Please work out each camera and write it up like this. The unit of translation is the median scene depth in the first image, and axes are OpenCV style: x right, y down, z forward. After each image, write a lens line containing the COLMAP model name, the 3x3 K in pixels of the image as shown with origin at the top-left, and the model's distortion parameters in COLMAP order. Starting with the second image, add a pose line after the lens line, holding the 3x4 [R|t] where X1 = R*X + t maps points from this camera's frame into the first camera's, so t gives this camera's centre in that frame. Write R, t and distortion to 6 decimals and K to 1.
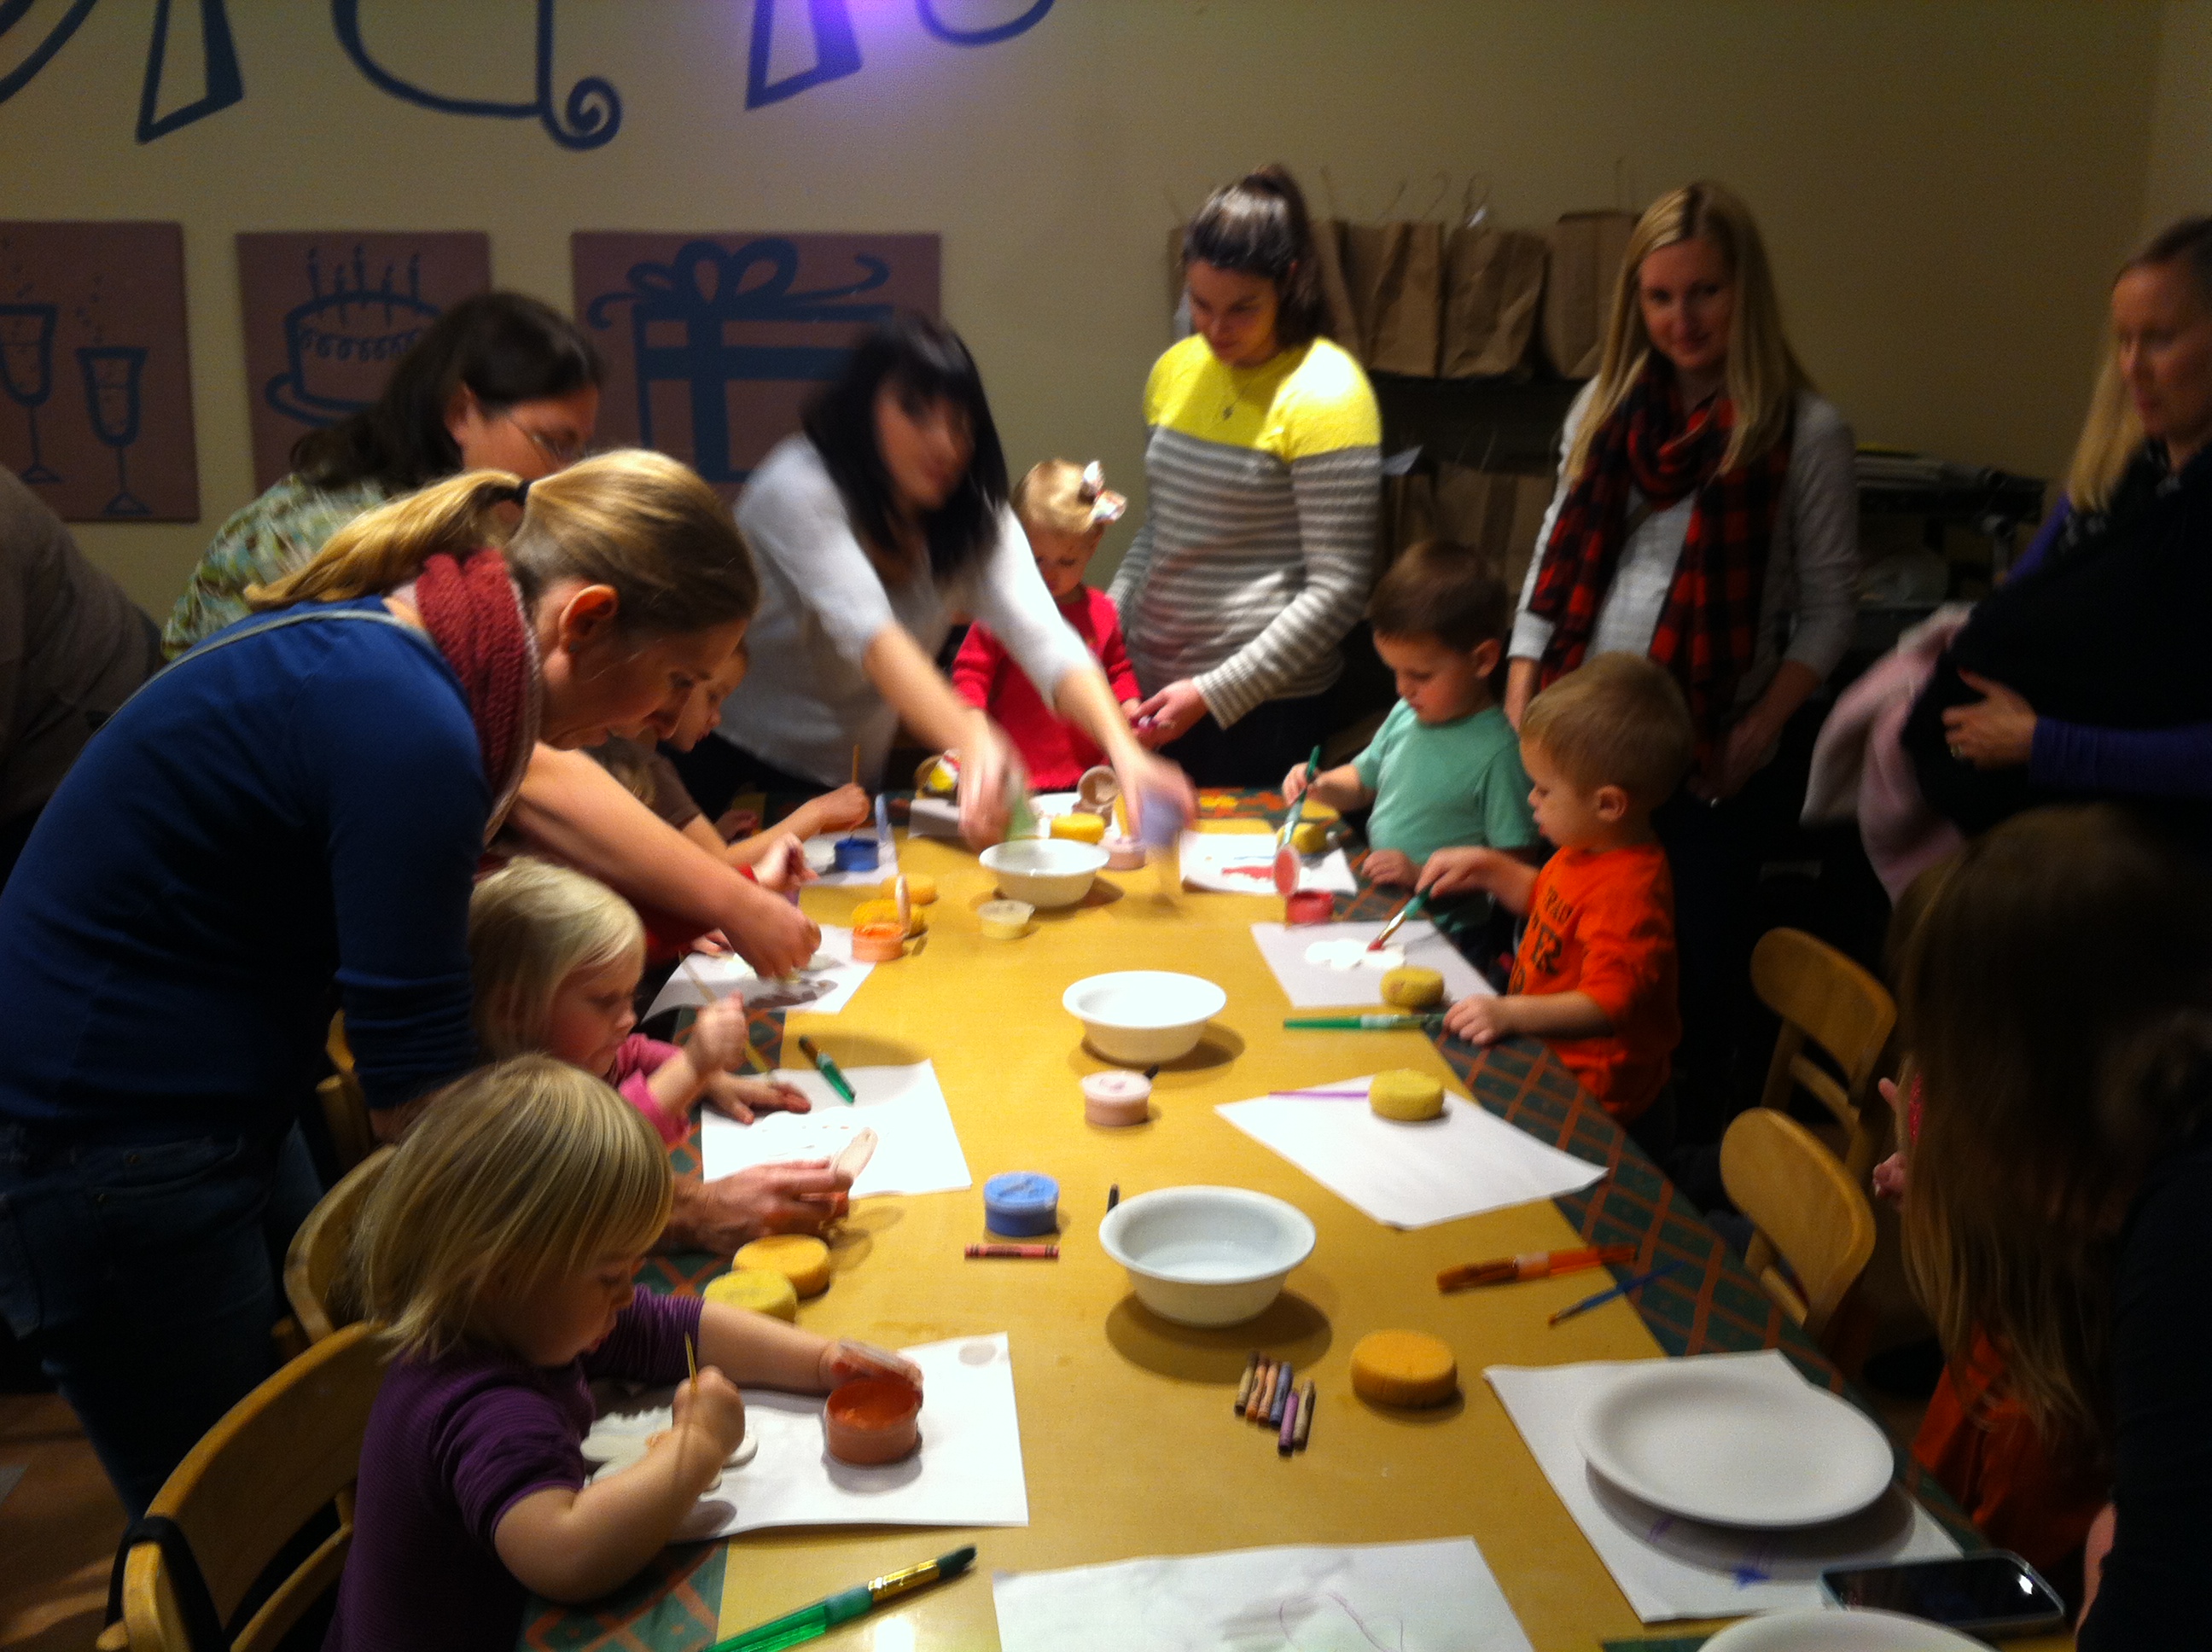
lens RADIAL K [[2239.6, 0, 1108.0], [0, 2239.6, 821.5], [0, 0, 1]] dist [-0.030594, 0.000000]
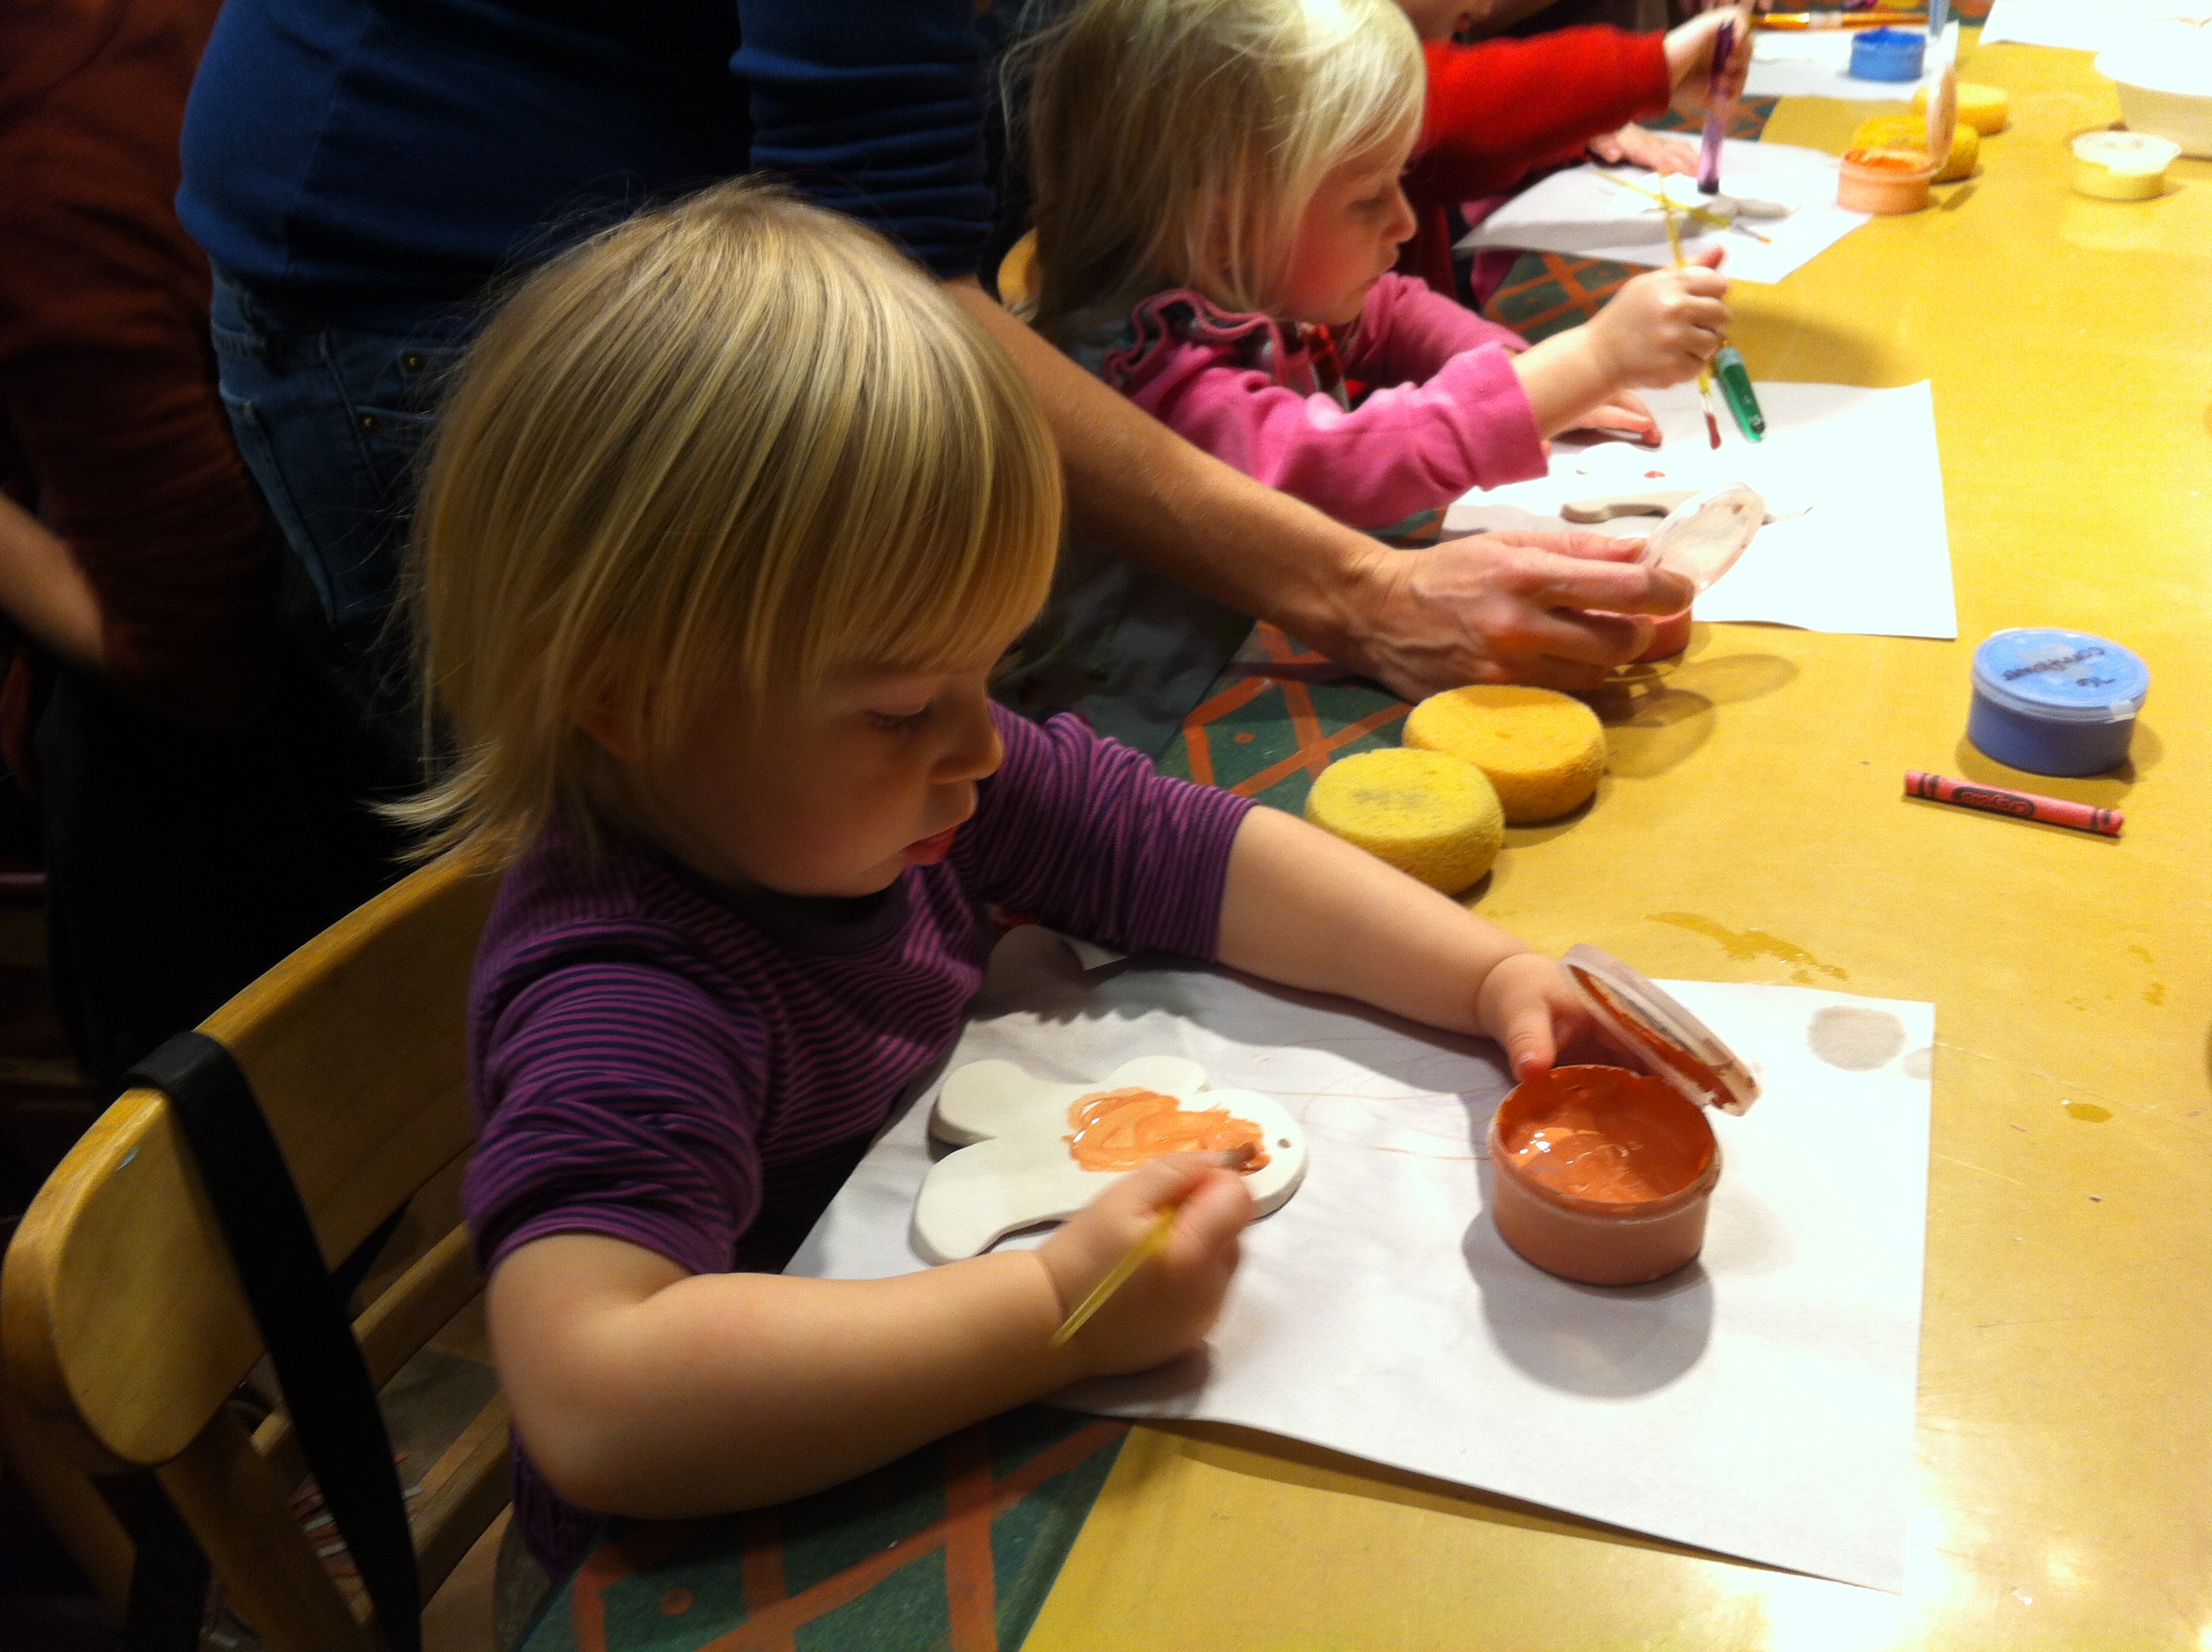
lens RADIAL K [[2239.6, 0, 1101.2], [0, 2239.6, 810.8], [0, 0, 1]] dist [-0.030594, 0.000000]
pose [[0.890934, 0.195944, -0.409686, -0.021931], [-0.072355, 0.951851, 0.297901, 0.072359], [0.448331, -0.235767, 0.862214, 0.522964]]
